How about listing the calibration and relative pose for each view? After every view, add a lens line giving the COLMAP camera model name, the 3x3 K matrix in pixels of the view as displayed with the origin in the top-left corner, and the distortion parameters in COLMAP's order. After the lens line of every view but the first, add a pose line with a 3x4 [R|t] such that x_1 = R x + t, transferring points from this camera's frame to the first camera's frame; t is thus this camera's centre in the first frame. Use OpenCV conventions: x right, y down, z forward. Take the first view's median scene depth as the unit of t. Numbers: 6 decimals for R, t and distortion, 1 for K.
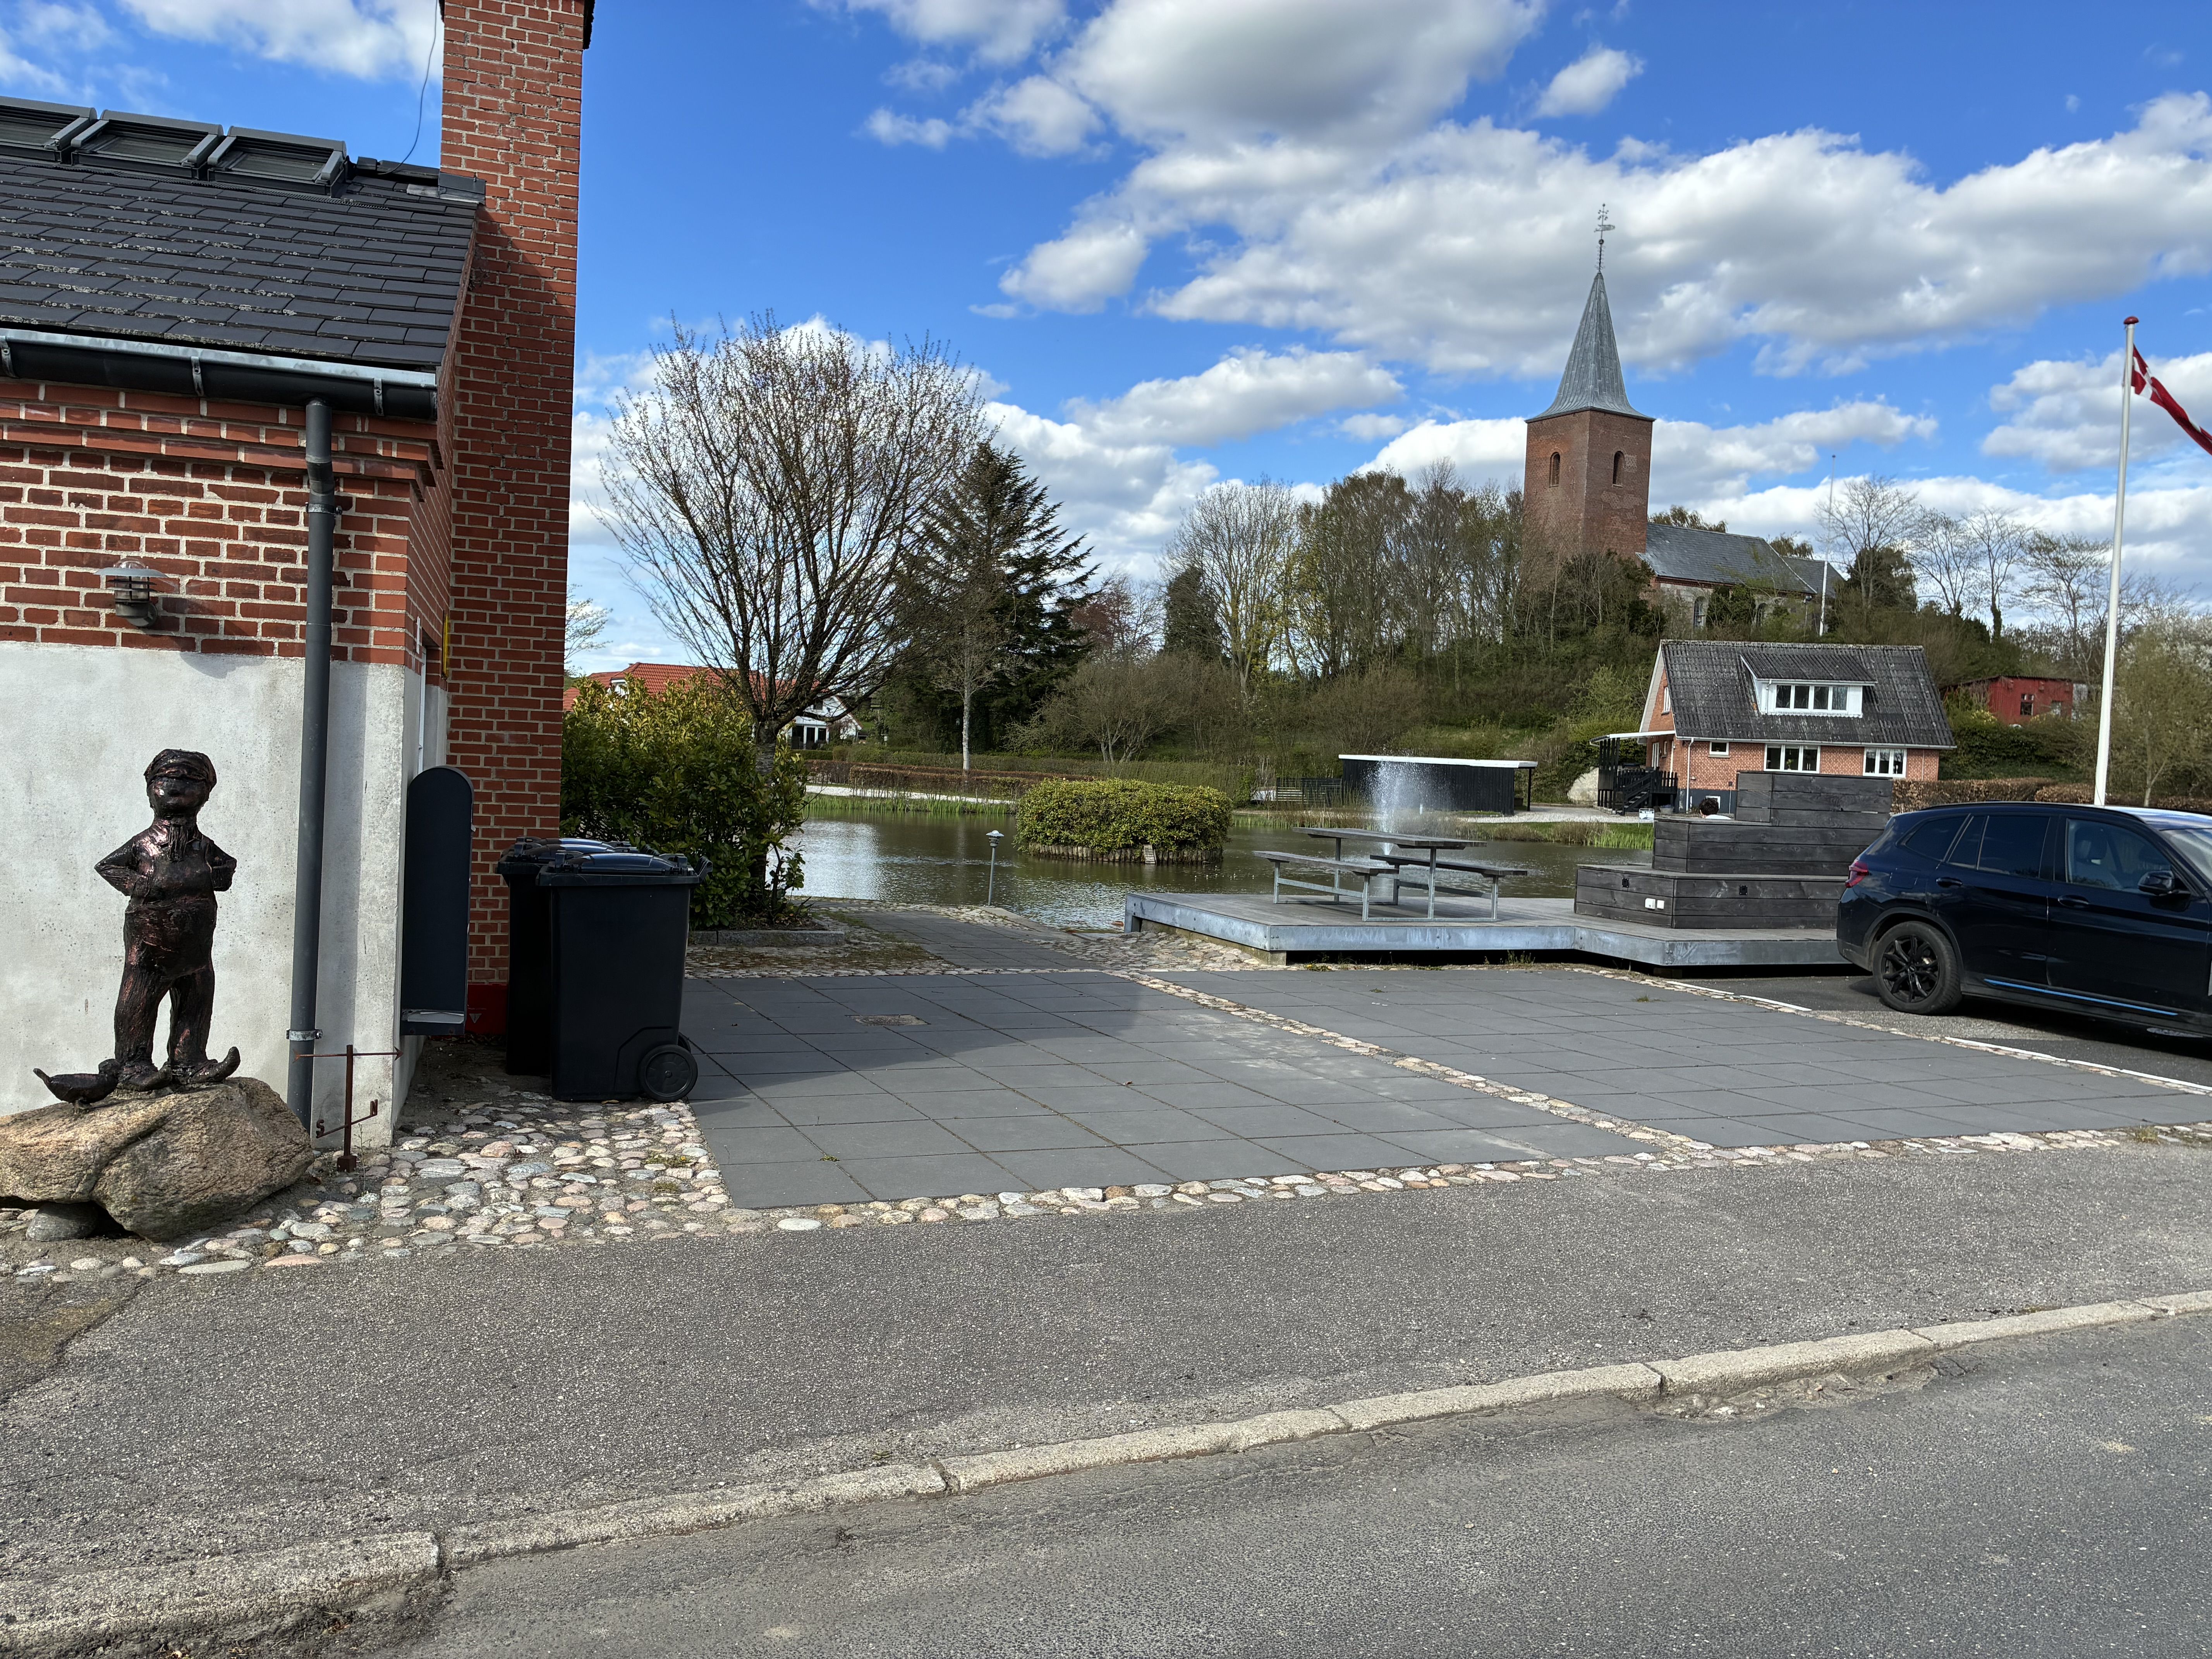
lens RADIAL K [[1666.5, 0, 1106.3], [0, 1666.5, 822.1], [0, 0, 1]] dist [0.028164, -0.020082]
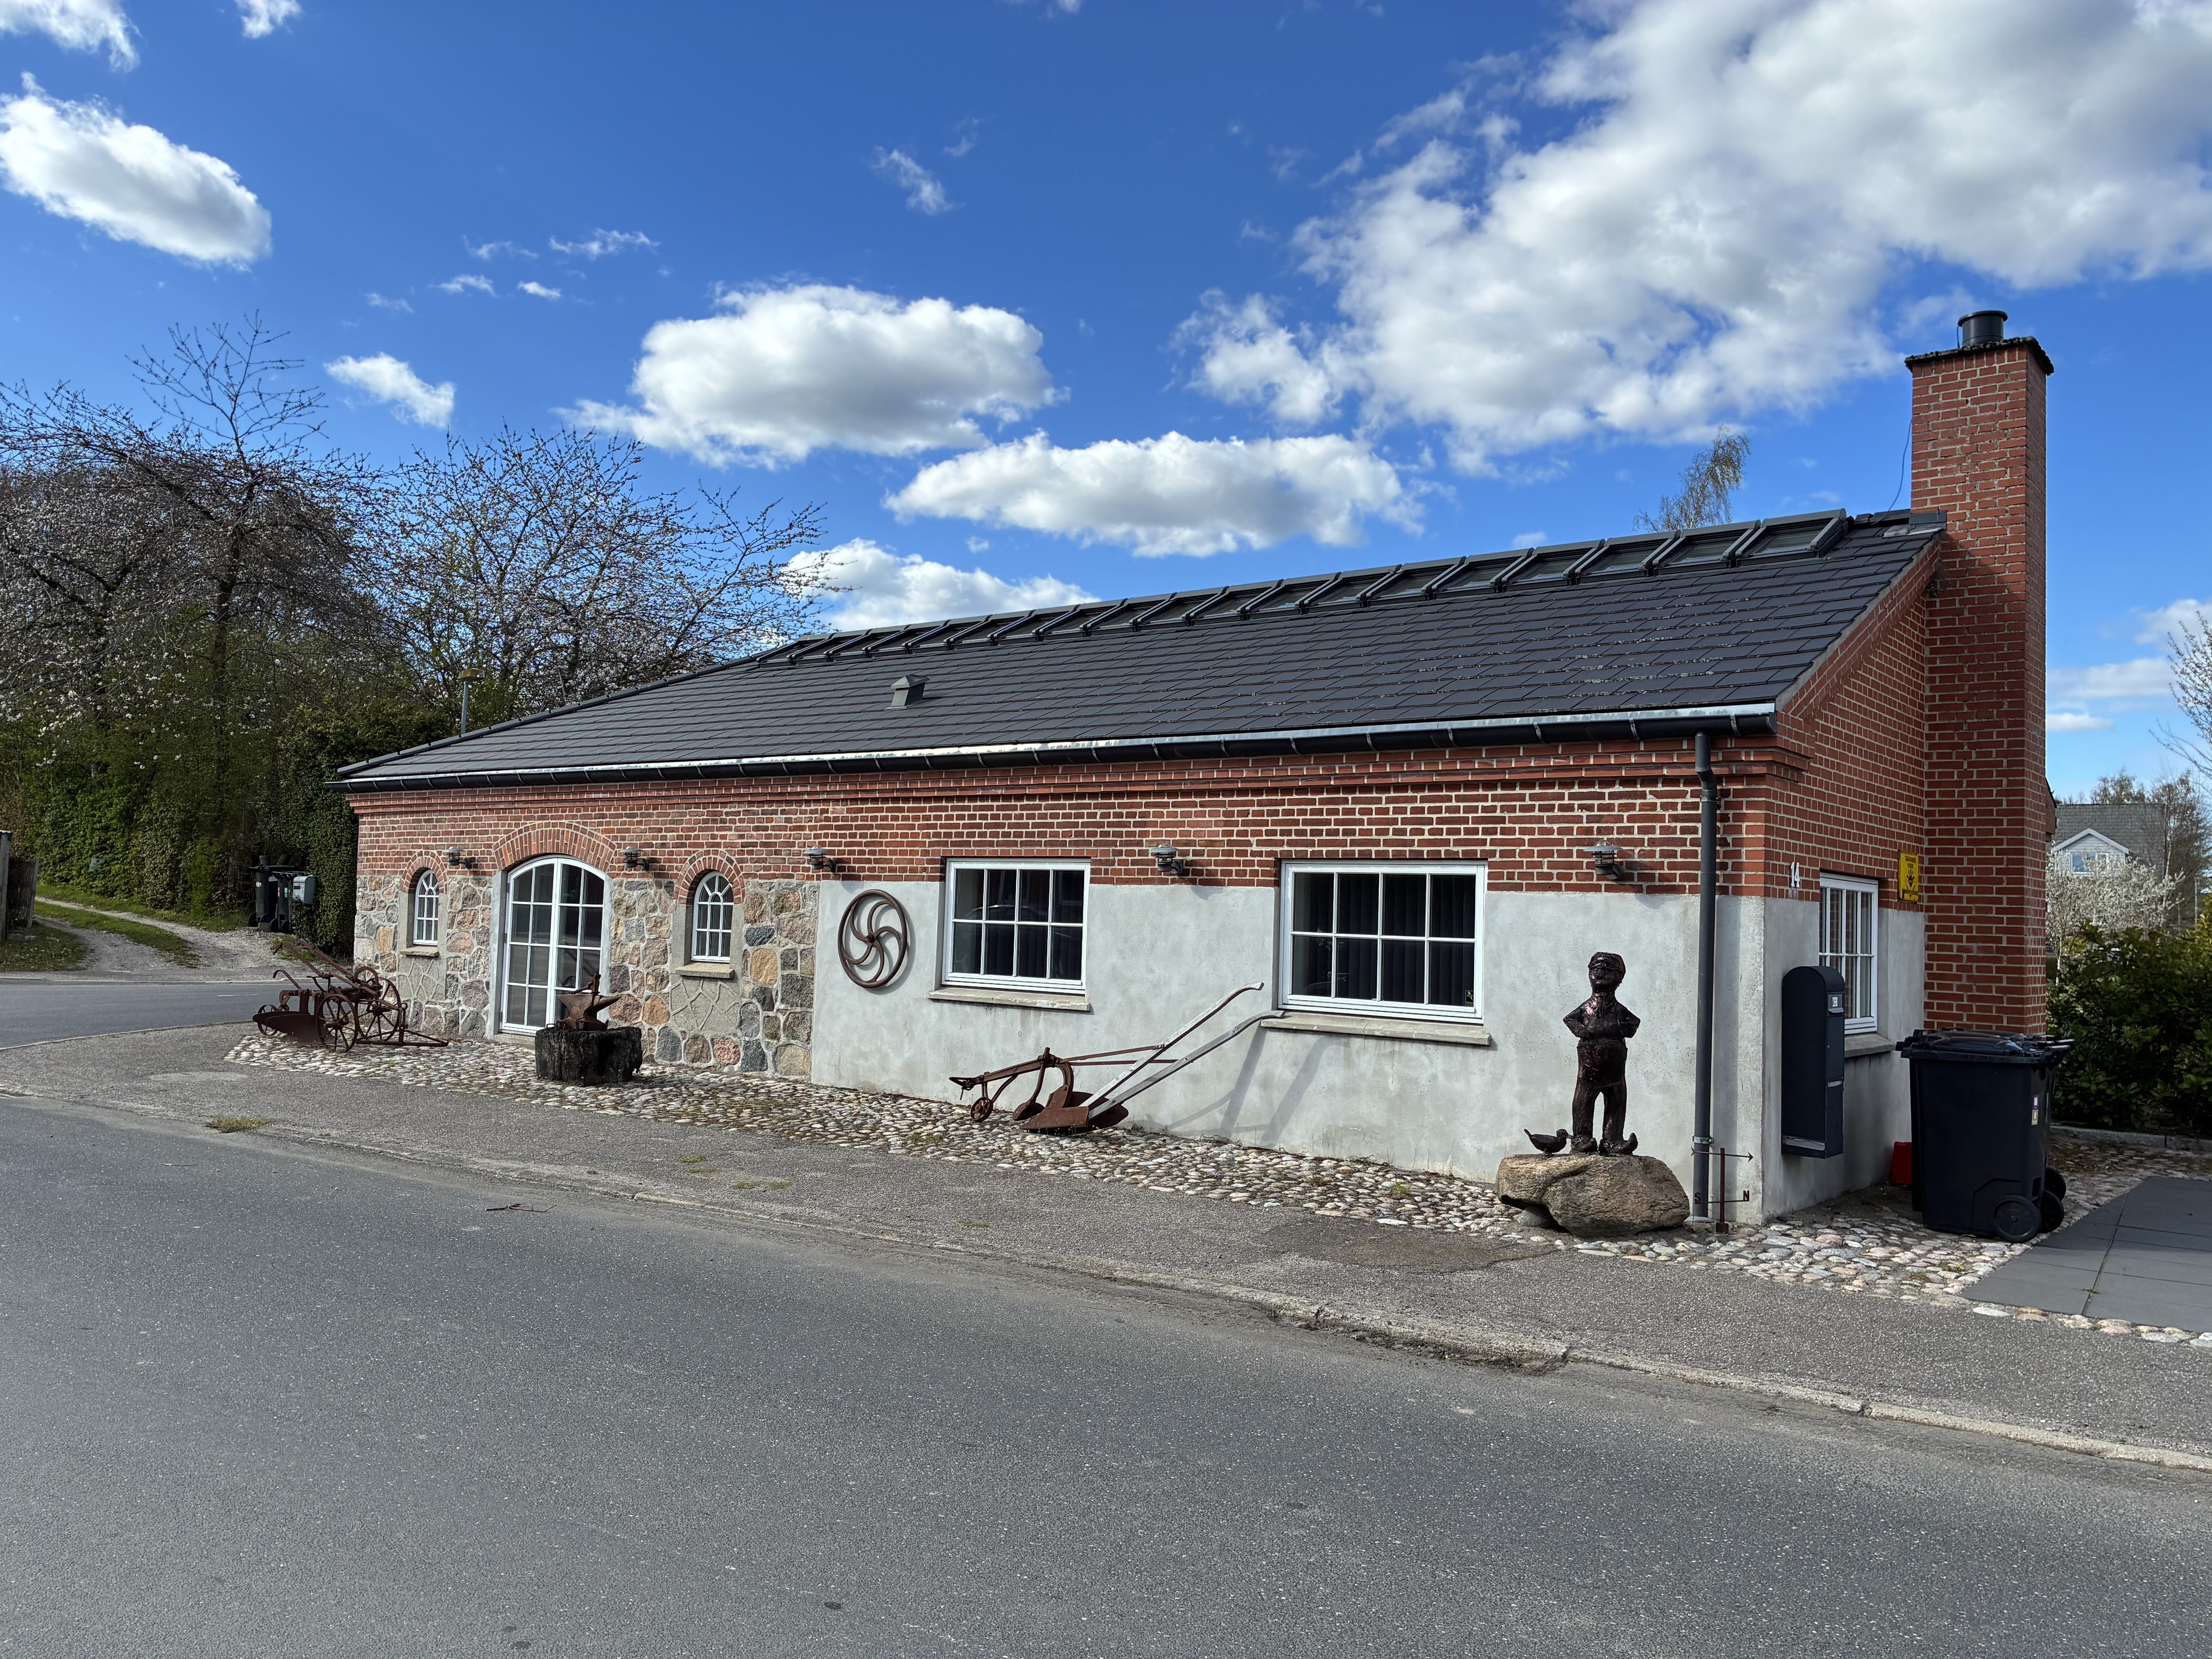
lens RADIAL K [[1666.5, 0, 1103.4], [0, 1666.5, 830.8], [0, 0, 1]] dist [0.028164, -0.020082]
pose [[0.530523, -0.069774, -0.844794, 0.547261], [-0.039716, 0.993466, -0.106994, 0.032004], [0.846740, 0.090315, 0.524285, -0.293031]]
